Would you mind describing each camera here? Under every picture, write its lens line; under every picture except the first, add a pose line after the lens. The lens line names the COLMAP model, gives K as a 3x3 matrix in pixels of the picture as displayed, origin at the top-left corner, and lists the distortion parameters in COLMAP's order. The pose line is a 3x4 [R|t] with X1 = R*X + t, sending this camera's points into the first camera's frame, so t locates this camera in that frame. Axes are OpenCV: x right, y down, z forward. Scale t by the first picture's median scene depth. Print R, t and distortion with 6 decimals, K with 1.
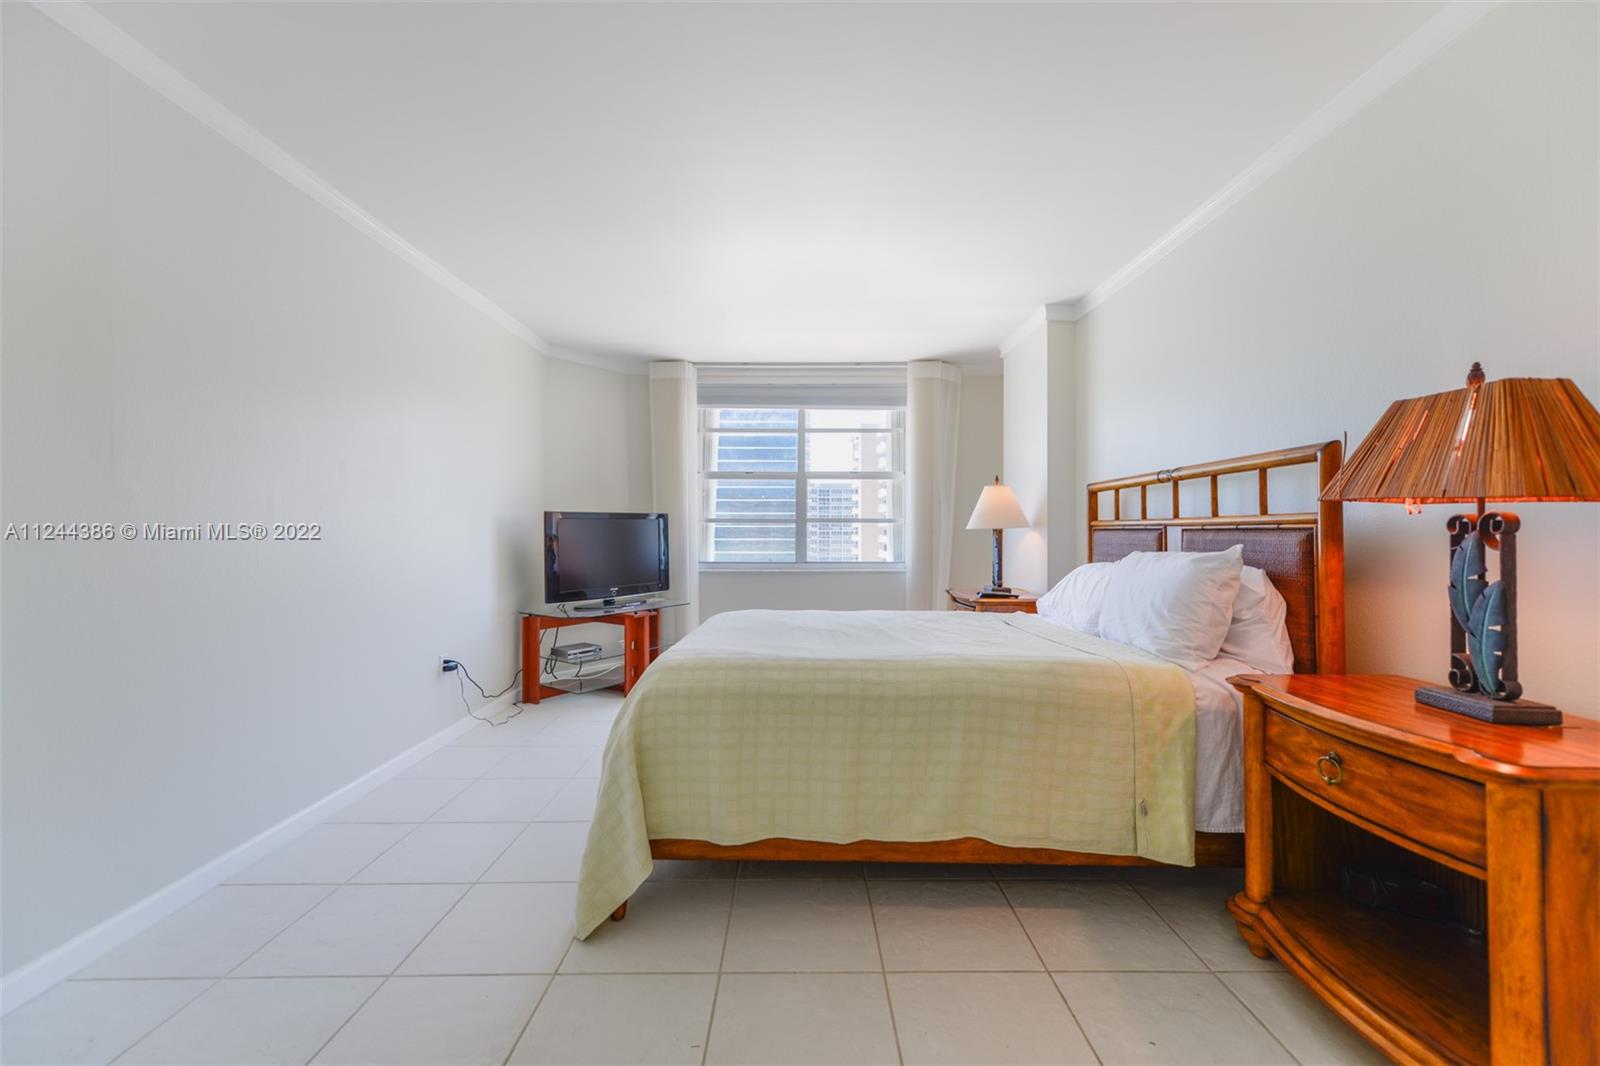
lens RADIAL K [[629.2, 0, 806.0], [0, 629.2, 529.3], [0, 0, 1]] dist [0.021305, -0.006397]
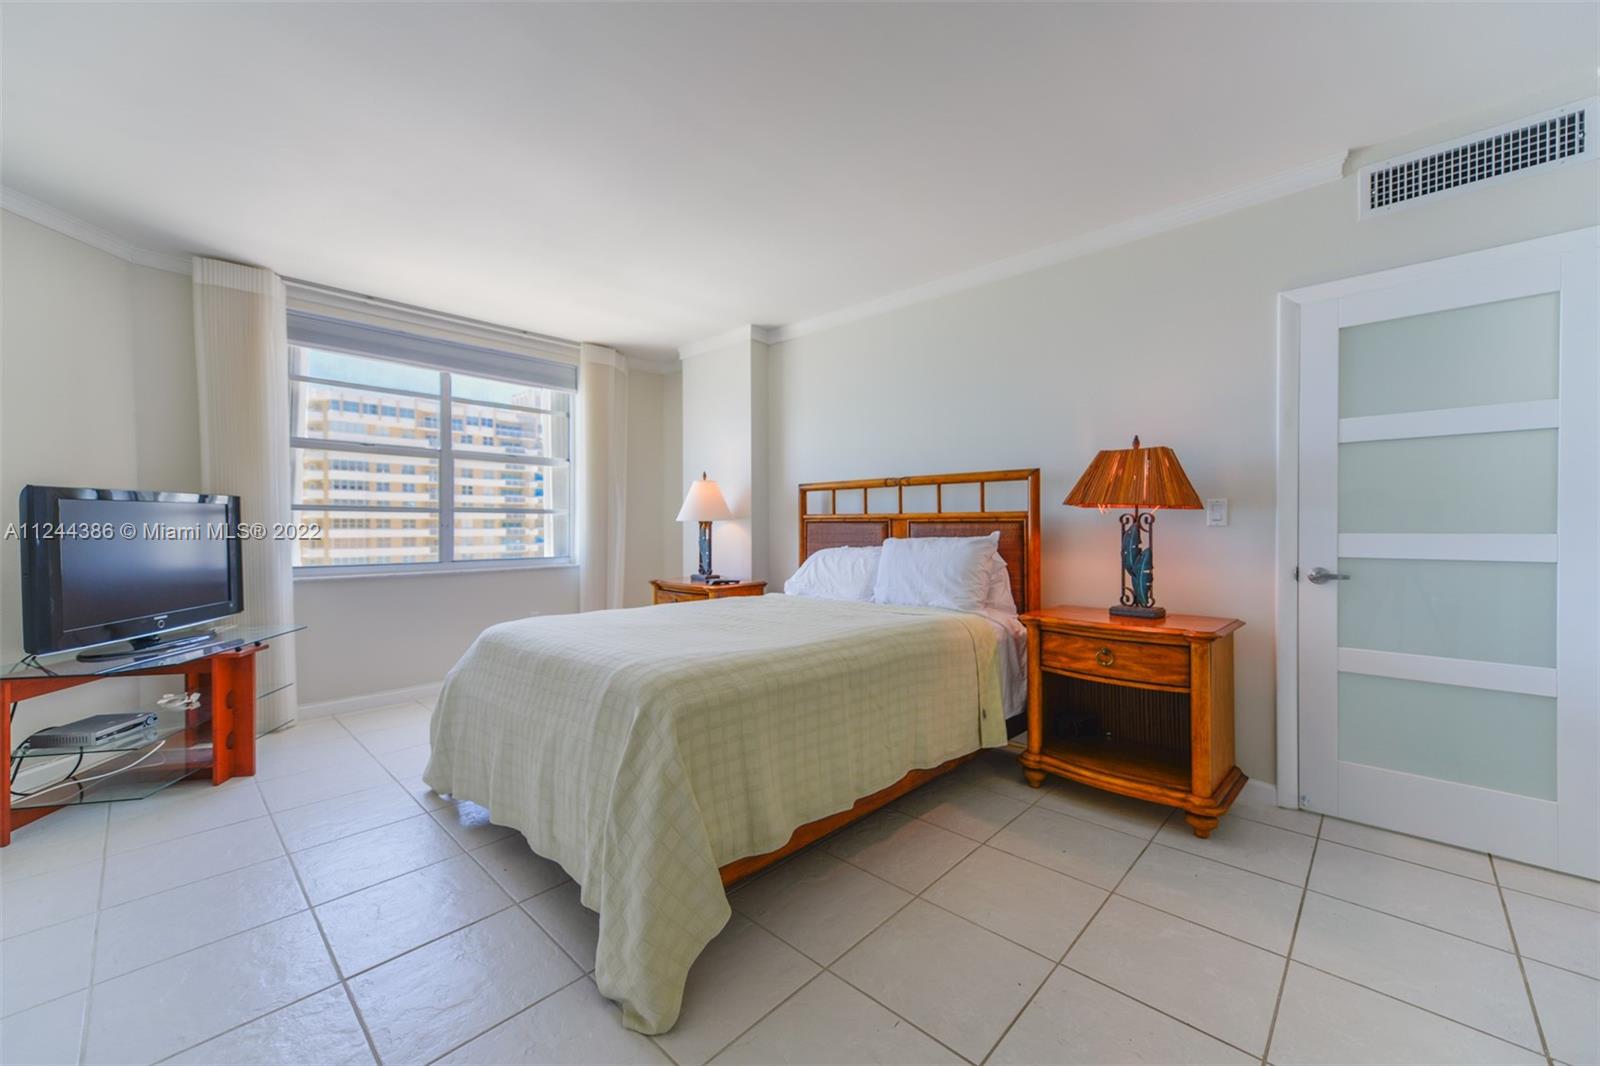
lens RADIAL K [[629.2, 0, 785.8], [0, 629.2, 525.4], [0, 0, 1]] dist [0.021305, -0.006397]
pose [[0.689408, -0.001190, 0.724372, -0.505080], [-0.002962, 0.999986, 0.004462, 0.002391], [-0.724367, -0.005221, 0.689395, 0.207867]]
